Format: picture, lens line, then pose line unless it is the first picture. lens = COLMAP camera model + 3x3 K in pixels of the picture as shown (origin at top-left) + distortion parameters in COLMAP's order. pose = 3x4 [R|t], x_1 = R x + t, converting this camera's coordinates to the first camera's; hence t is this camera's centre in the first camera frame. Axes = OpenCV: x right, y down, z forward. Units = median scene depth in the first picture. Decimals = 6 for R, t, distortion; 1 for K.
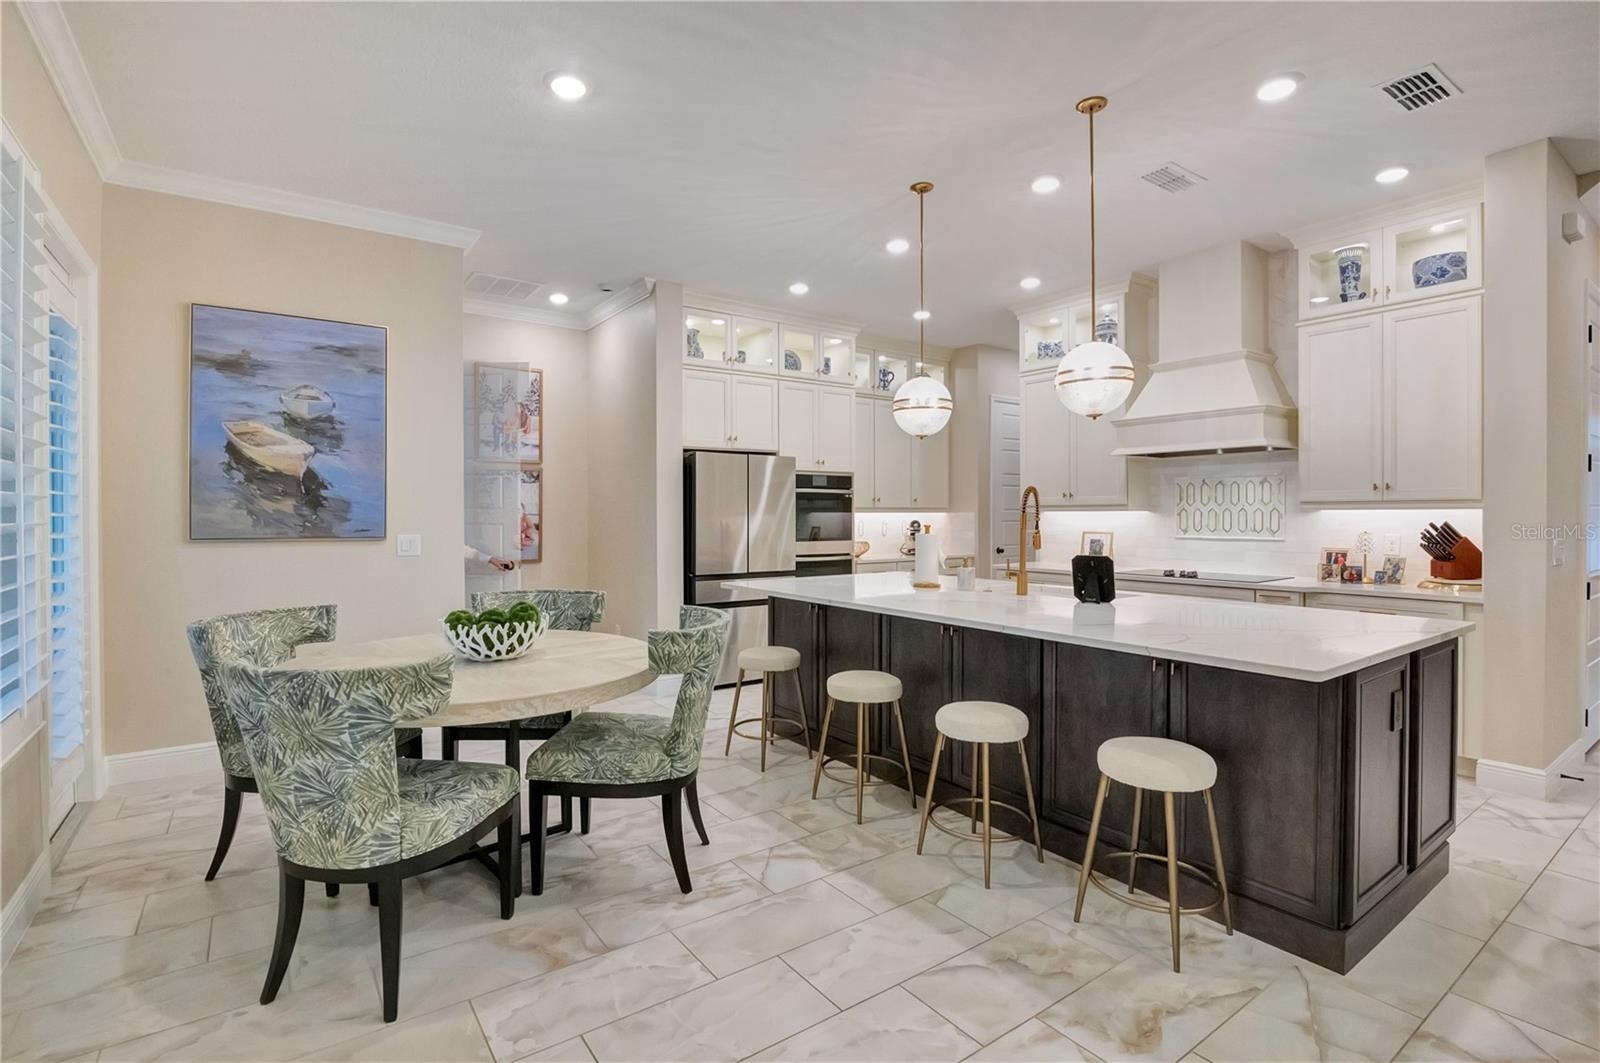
lens RADIAL K [[760.7, 0, 800.0], [0, 760.7, 531.5], [0, 0, 1]] dist [0.003503, 0.000253]
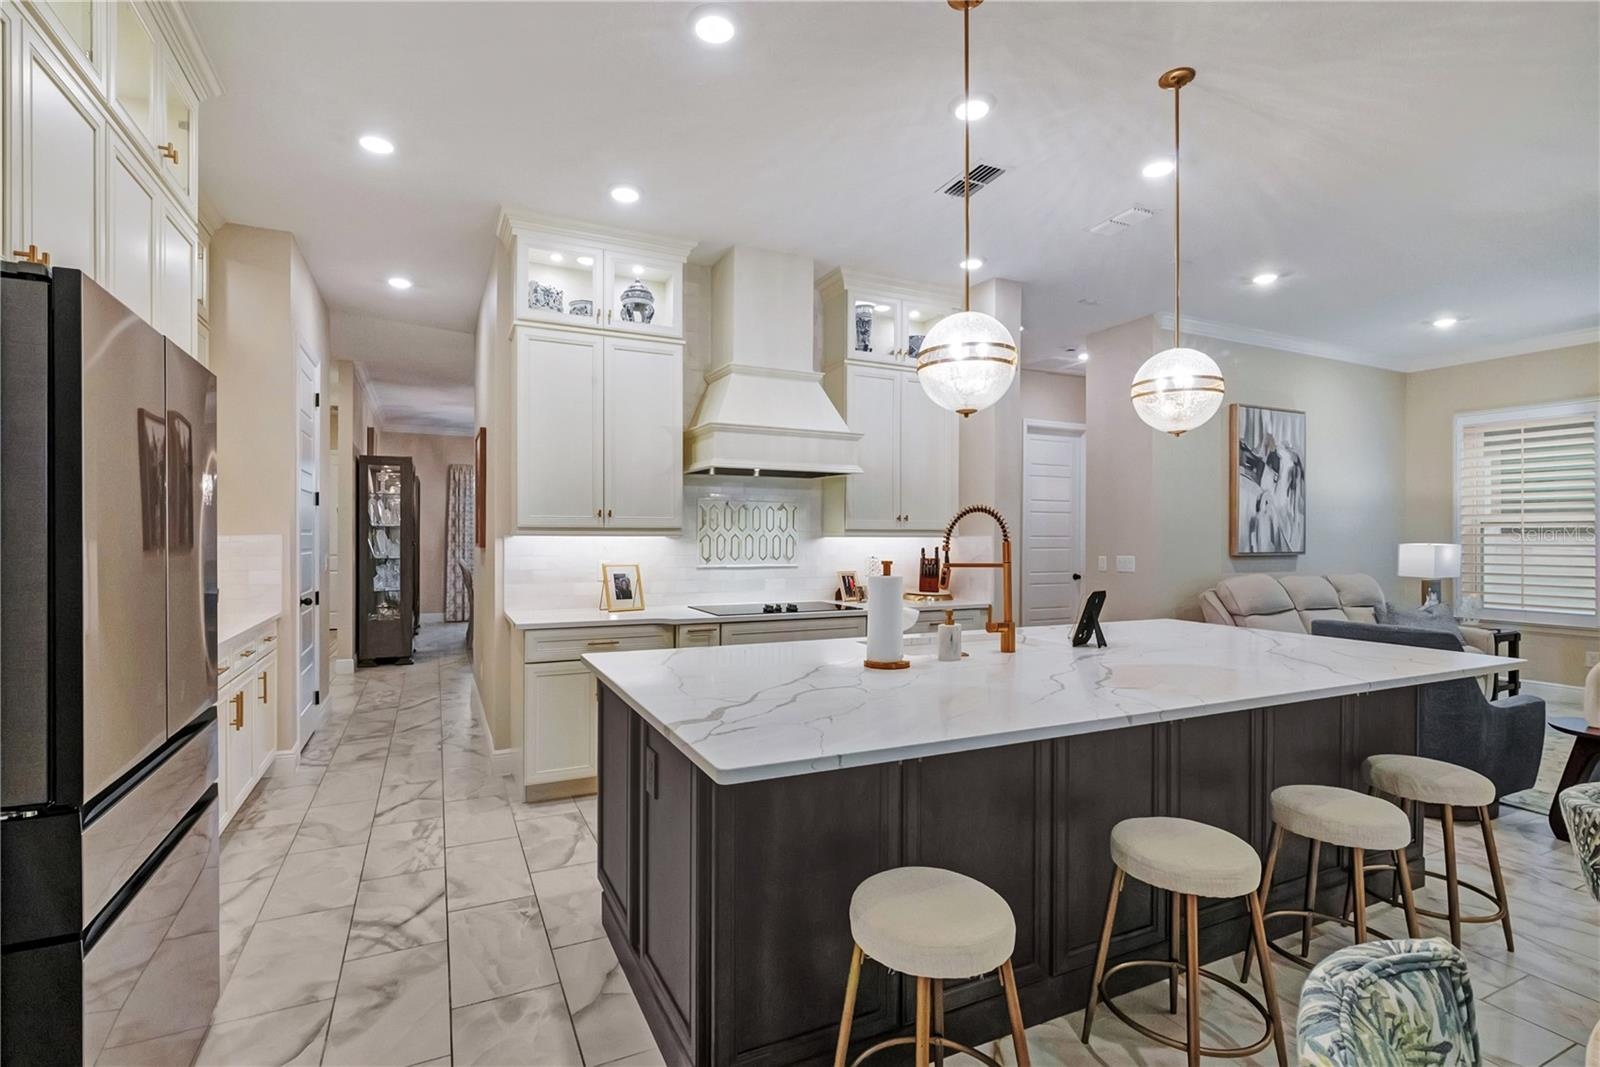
lens RADIAL K [[760.7, 0, 800.0], [0, 760.7, 533.5], [0, 0, 1]] dist [0.003503, 0.000253]
pose [[0.193229, 0.009043, 0.981112, -0.358282], [0.018095, 0.999755, -0.012779, -0.019098], [-0.980987, 0.020223, 0.193018, 0.793892]]
